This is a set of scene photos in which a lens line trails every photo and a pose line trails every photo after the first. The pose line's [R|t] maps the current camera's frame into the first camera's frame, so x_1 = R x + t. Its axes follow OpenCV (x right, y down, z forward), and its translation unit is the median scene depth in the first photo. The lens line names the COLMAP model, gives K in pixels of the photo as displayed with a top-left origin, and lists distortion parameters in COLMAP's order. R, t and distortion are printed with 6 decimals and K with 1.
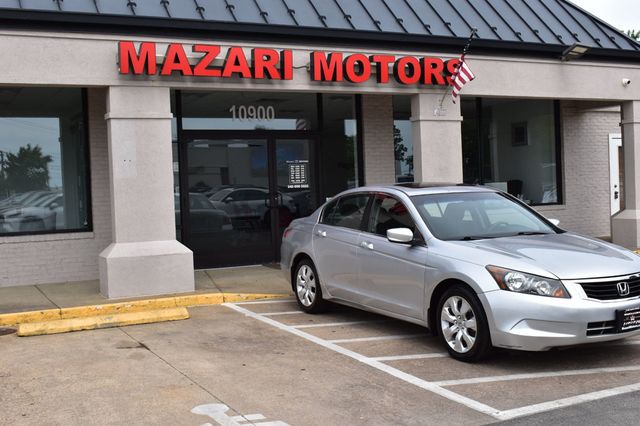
lens RADIAL K [[789.8, 0, 320.0], [0, 789.8, 213.0], [0, 0, 1]] dist [-0.016256, -0.031383]
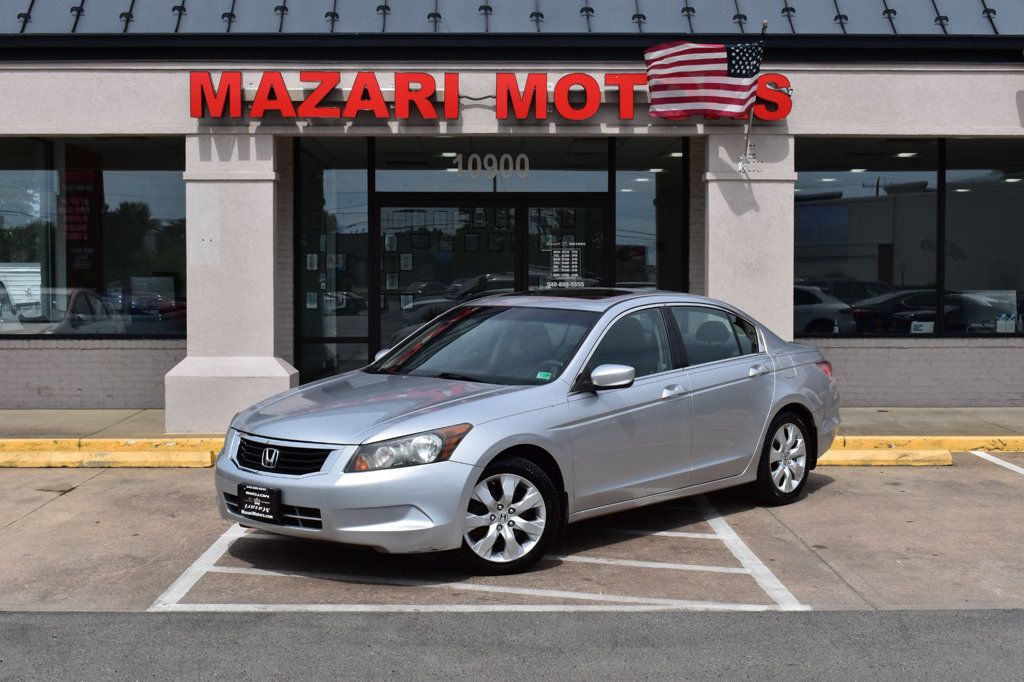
lens RADIAL K [[1438.3, 0, 512.0], [0, 1438.3, 341.0], [0, 0, 1]] dist [-0.043578, -0.021864]
pose [[0.897280, 0.053449, -0.438214, 0.562659], [-0.046429, 0.998564, 0.026727, -0.023304], [0.439013, -0.003636, 0.898473, -0.031785]]
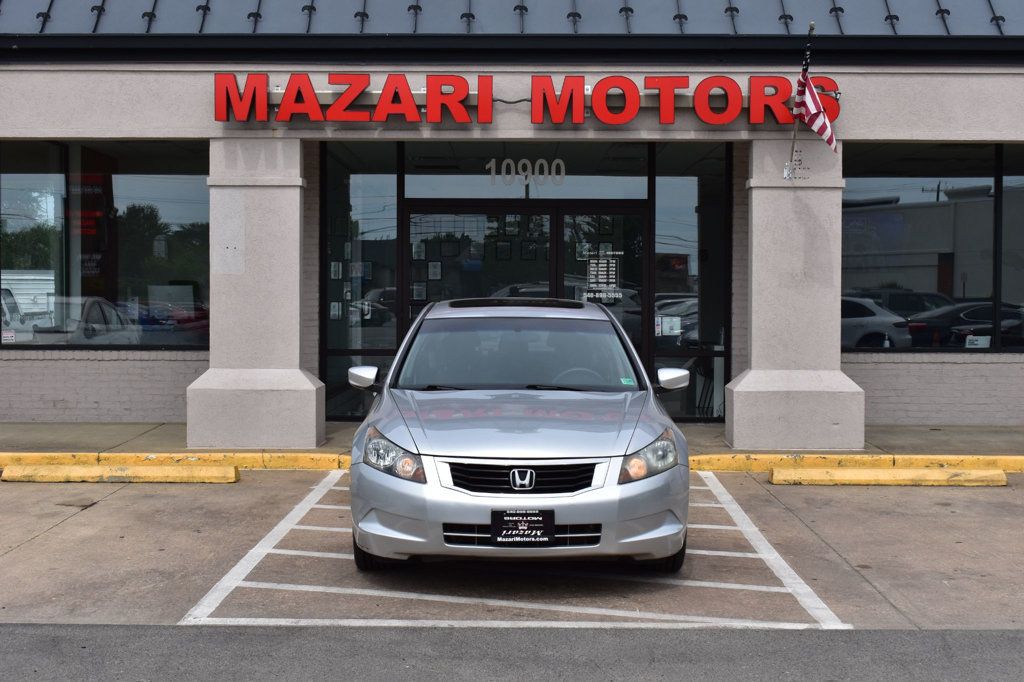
lens RADIAL K [[1542.4, 0, 512.0], [0, 1542.4, 341.0], [0, 0, 1]] dist [-0.027704, -0.067430]
pose [[0.887664, 0.053501, -0.457373, 0.578184], [-0.050640, 0.998545, 0.018523, -0.023068], [0.457699, 0.006719, 0.889082, -0.068333]]
